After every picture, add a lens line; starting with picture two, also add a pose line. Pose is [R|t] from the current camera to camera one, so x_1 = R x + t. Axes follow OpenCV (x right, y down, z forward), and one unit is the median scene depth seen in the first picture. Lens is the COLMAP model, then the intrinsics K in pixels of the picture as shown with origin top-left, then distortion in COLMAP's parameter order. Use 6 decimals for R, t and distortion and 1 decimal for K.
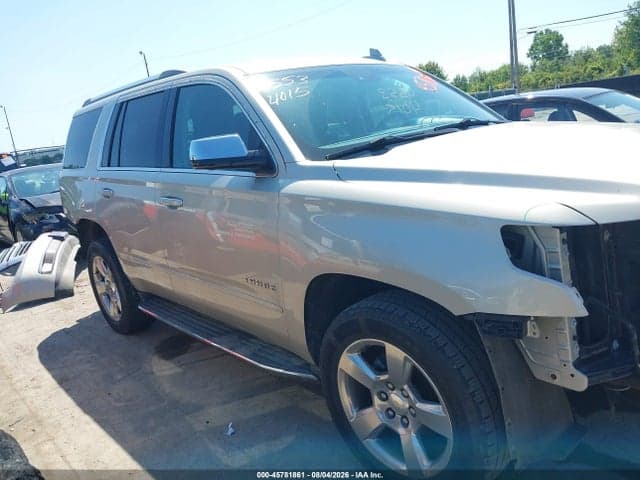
lens RADIAL K [[532.7, 0, 320.0], [0, 532.7, 240.0], [0, 0, 1]] dist [0.001542, 0.000598]
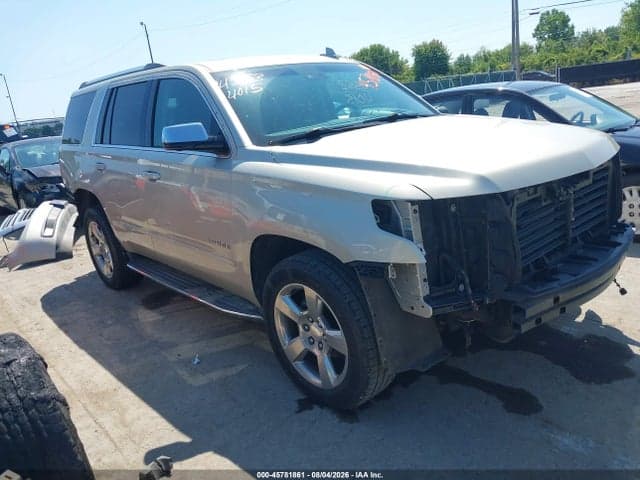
lens RADIAL K [[531.6, 0, 333.4], [0, 531.6, 244.2], [0, 0, 1]] dist [-0.013308, 0.005751]
pose [[0.999560, 0.020975, 0.020982, 0.108969], [-0.022055, 0.998369, 0.052659, 0.010877], [-0.019844, -0.053099, 0.998392, -0.213093]]
